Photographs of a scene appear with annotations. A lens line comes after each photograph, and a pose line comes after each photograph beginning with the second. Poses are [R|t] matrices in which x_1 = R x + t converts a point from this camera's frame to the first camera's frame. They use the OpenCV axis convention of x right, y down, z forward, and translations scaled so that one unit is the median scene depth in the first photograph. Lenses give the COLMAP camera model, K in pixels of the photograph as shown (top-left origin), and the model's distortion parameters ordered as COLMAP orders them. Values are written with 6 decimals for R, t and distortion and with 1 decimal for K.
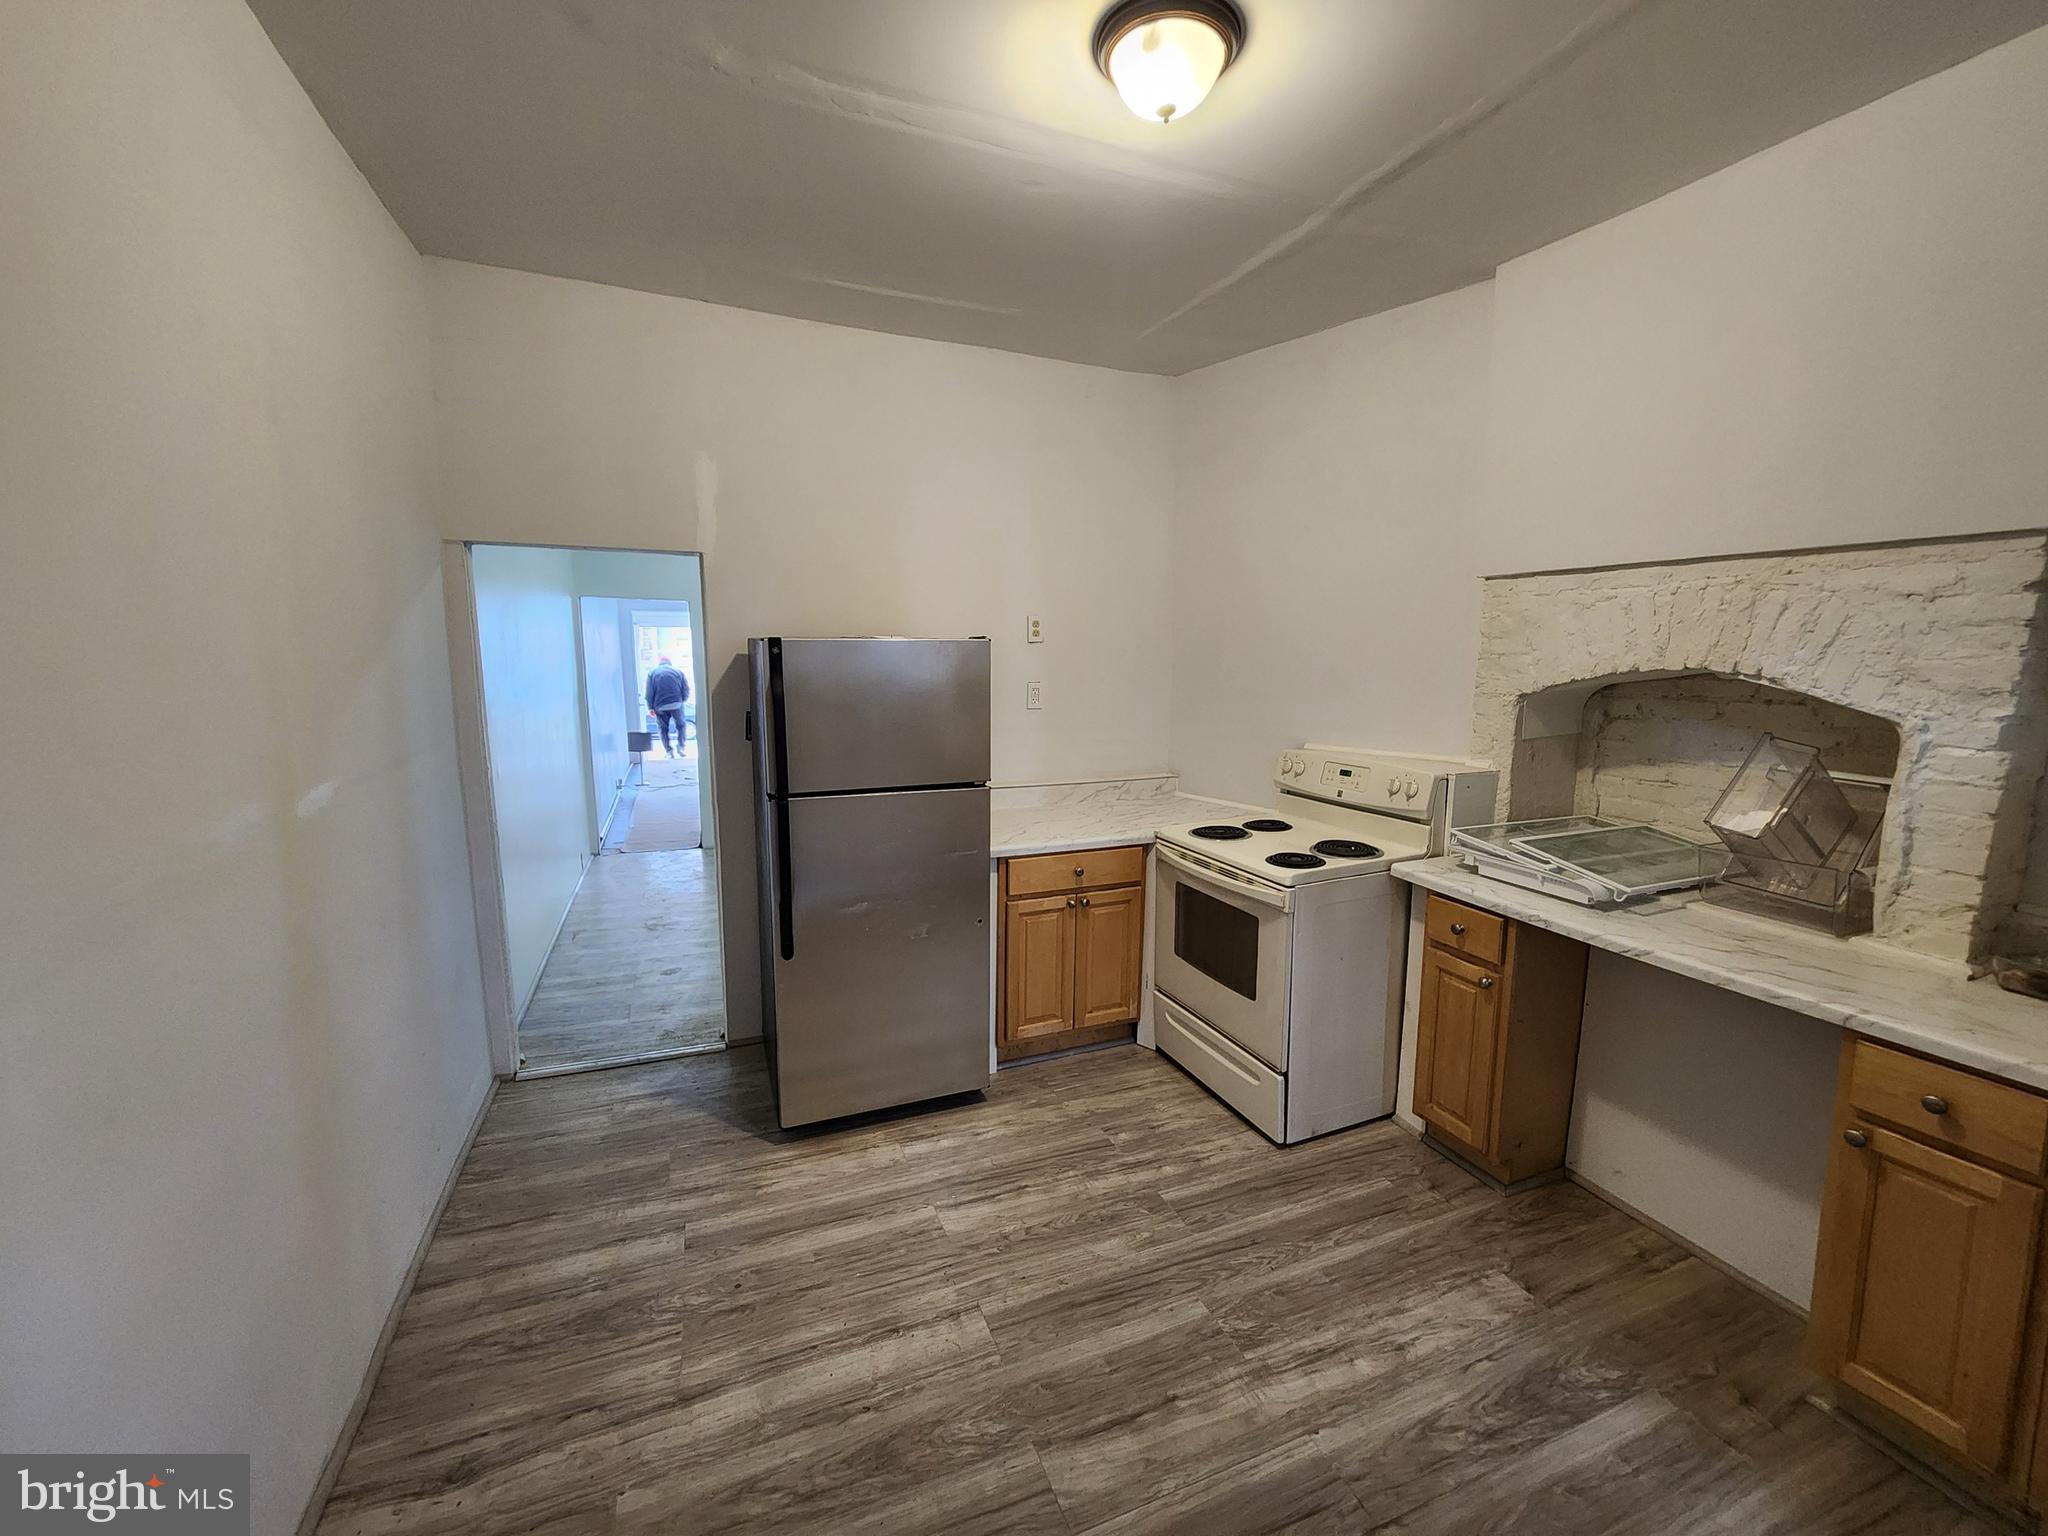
lens RADIAL K [[843.3, 0, 1030.1], [0, 843.3, 770.2], [0, 0, 1]] dist [-0.004320, 0.001339]
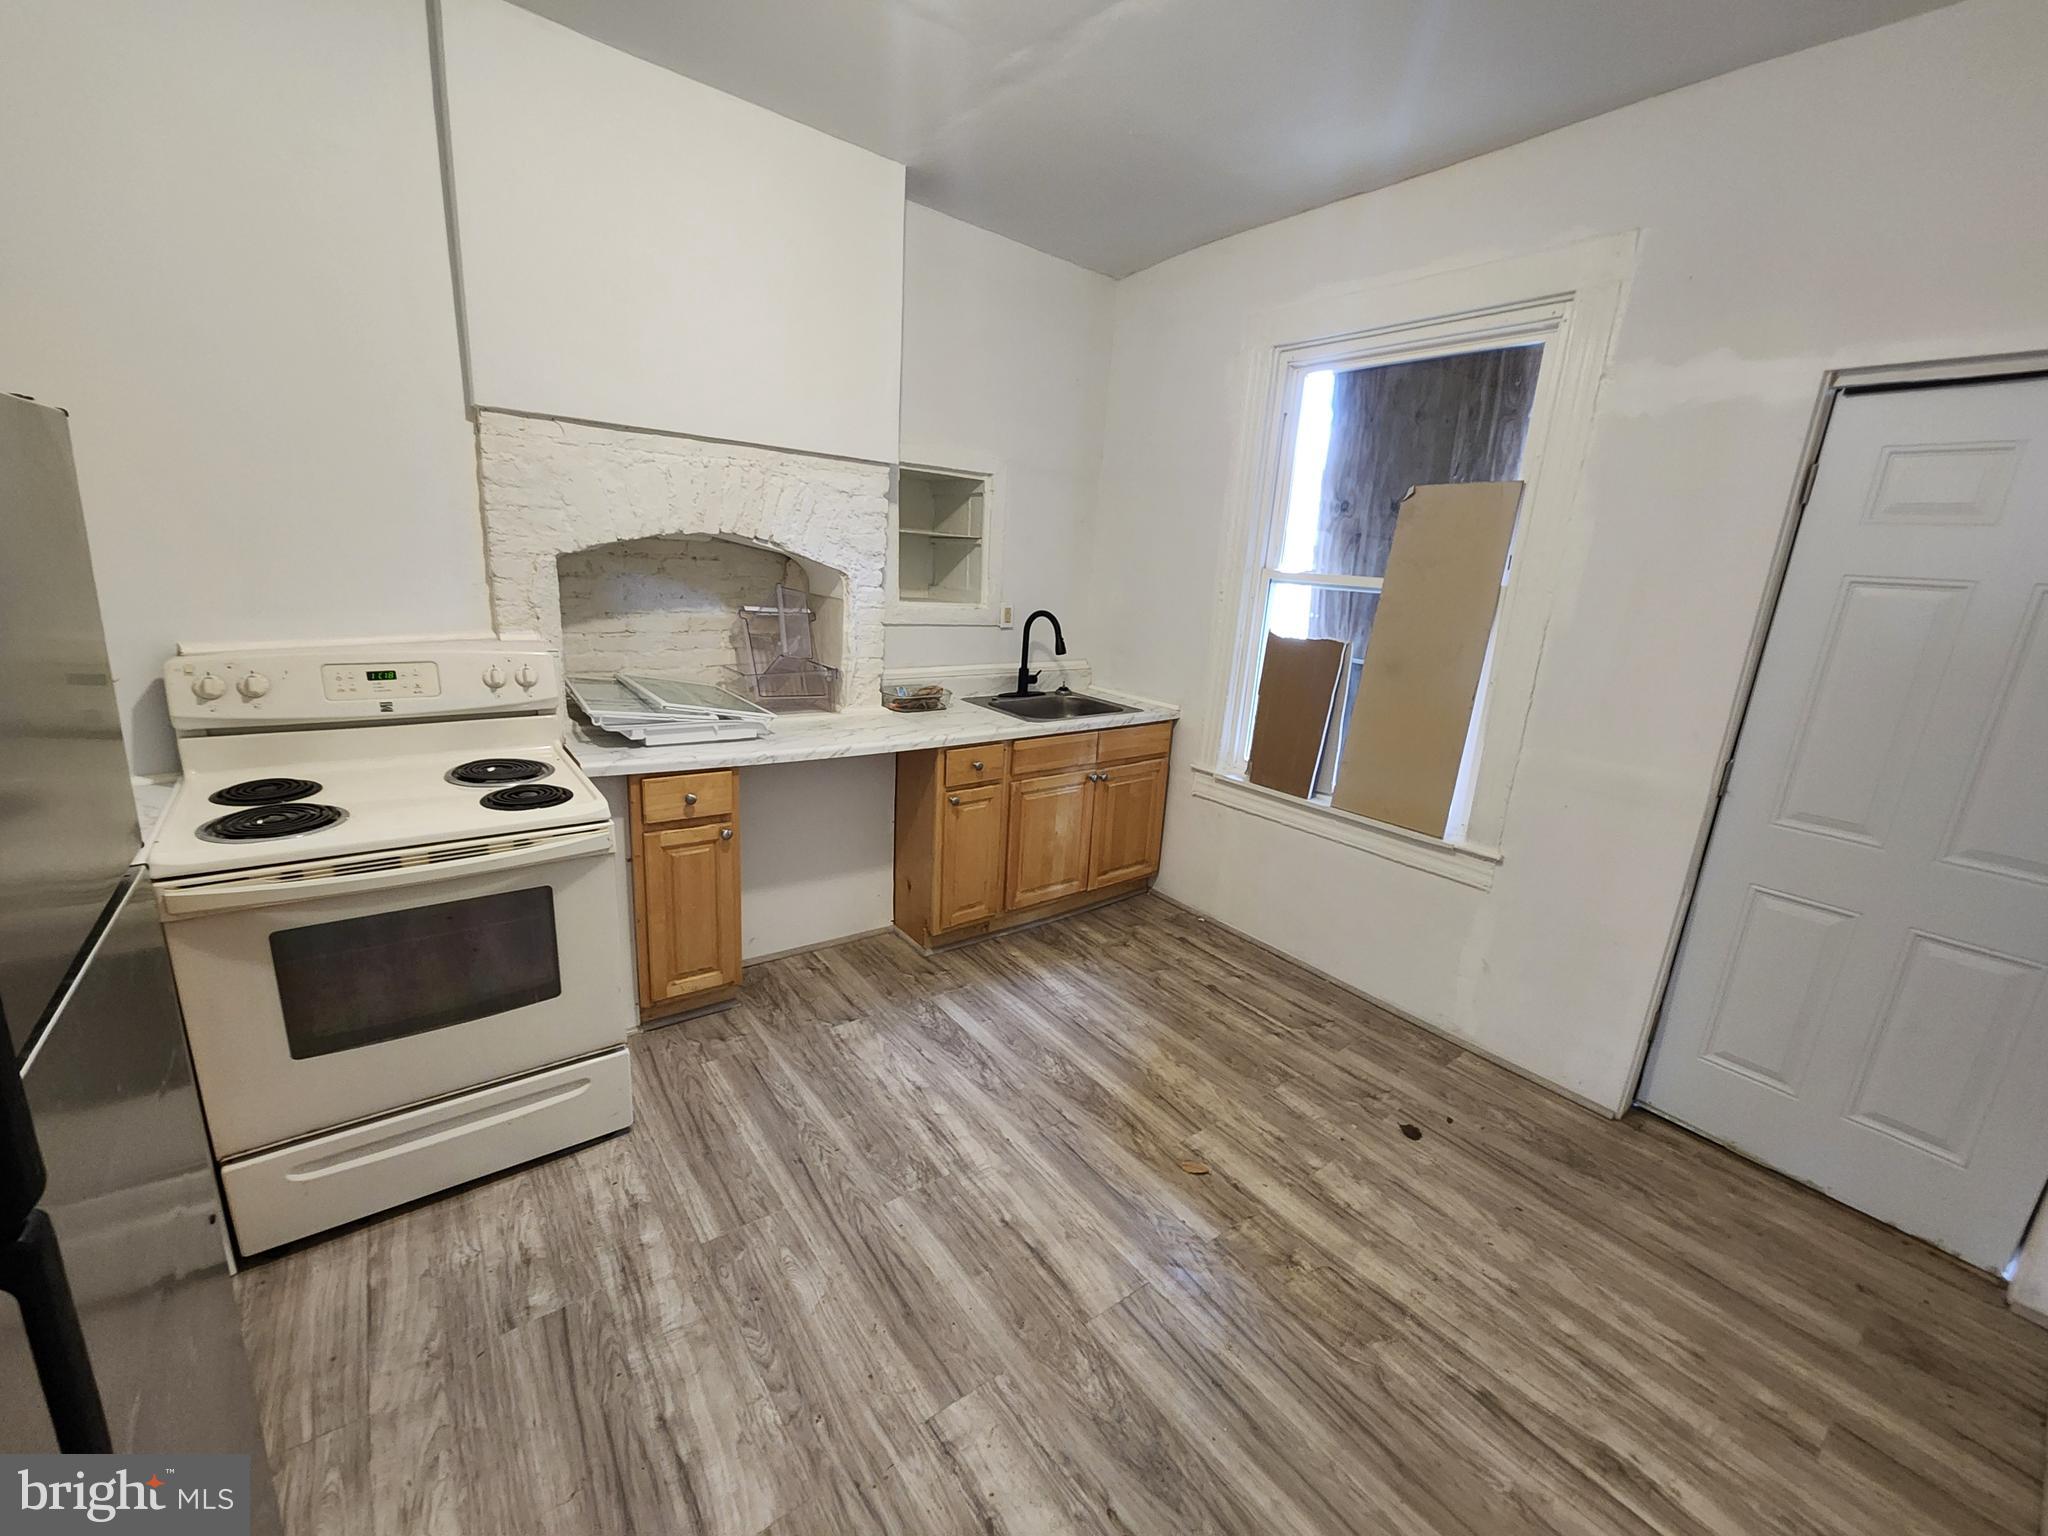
lens RADIAL K [[843.3, 0, 1039.8], [0, 843.3, 775.2], [0, 0, 1]] dist [-0.004320, 0.001339]
pose [[-0.278462, -0.265039, 0.923154, -0.559037], [0.068390, 0.953259, 0.294312, -0.111435], [-0.958009, 0.145089, -0.247321, 0.893987]]
